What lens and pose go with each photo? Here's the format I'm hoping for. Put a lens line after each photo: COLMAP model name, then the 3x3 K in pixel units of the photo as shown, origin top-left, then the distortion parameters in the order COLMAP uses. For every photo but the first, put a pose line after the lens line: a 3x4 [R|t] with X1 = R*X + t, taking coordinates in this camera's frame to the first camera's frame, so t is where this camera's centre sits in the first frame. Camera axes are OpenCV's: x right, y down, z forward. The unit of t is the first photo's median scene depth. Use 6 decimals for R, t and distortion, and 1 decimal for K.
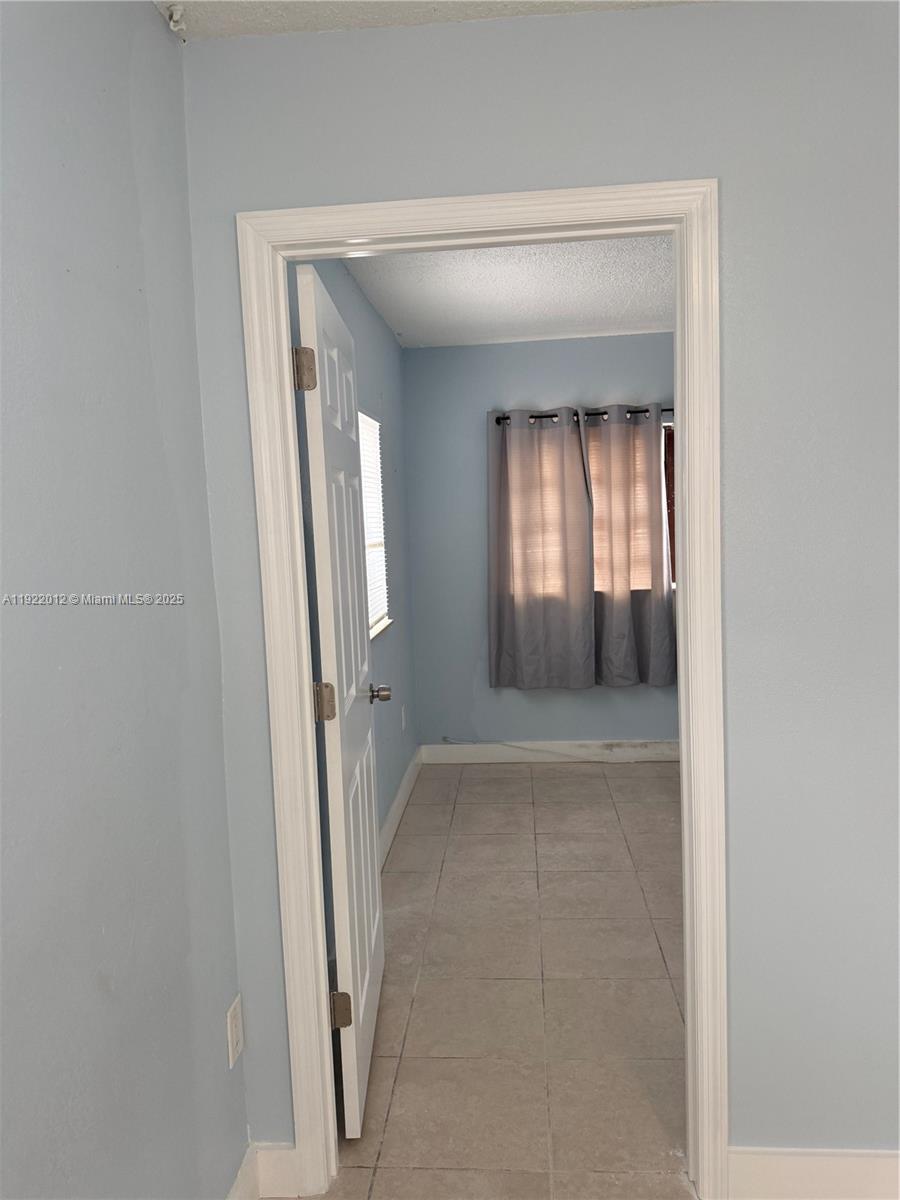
lens RADIAL K [[848.0, 0, 450.0], [0, 848.0, 600.0], [0, 0, 1]] dist [0.041948, -0.041456]
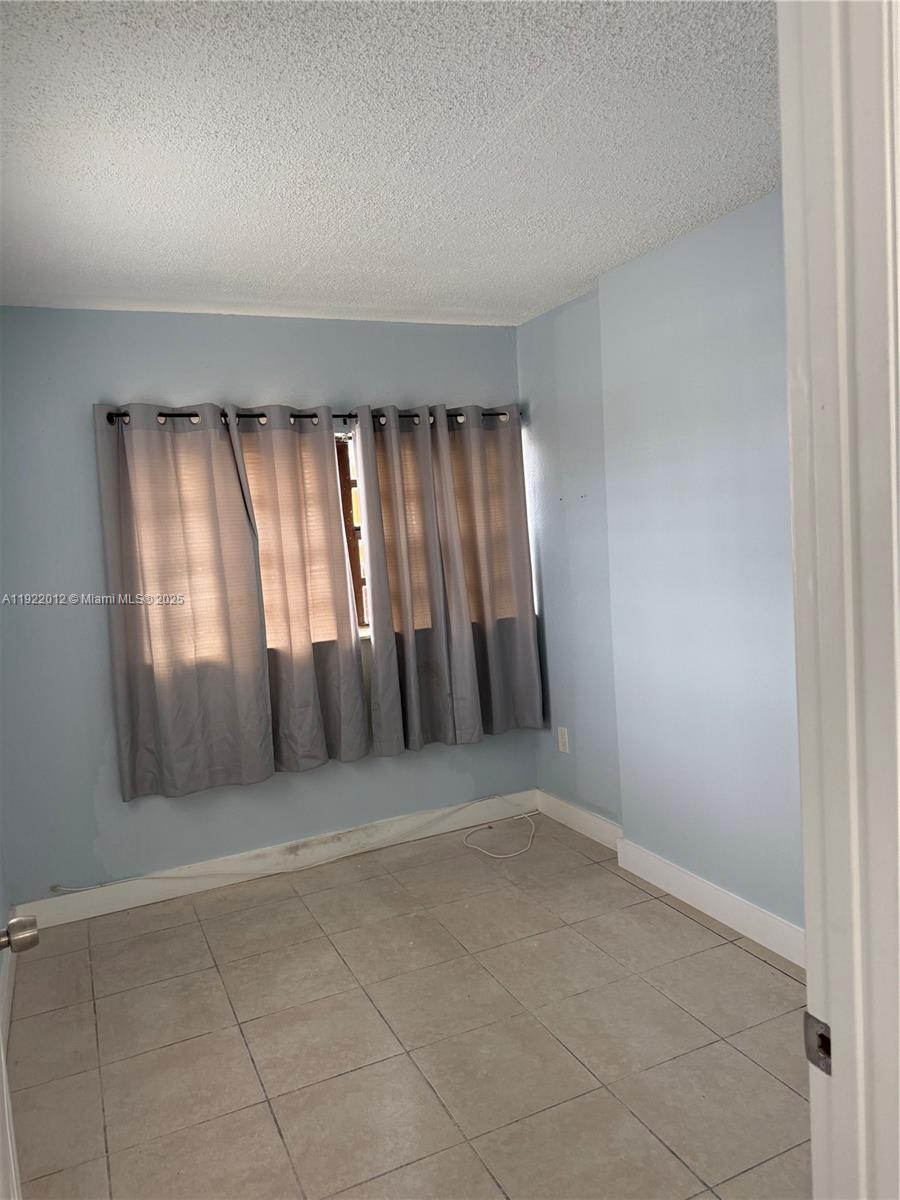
lens RADIAL K [[824.0, 0, 450.0], [0, 824.0, 600.0], [0, 0, 1]] dist [0.142712, -0.290386]
pose [[0.865620, -0.060065, 0.497086, -0.053069], [0.081669, 0.996421, -0.021817, -0.024387], [-0.493996, 0.059481, 0.867427, 0.276197]]
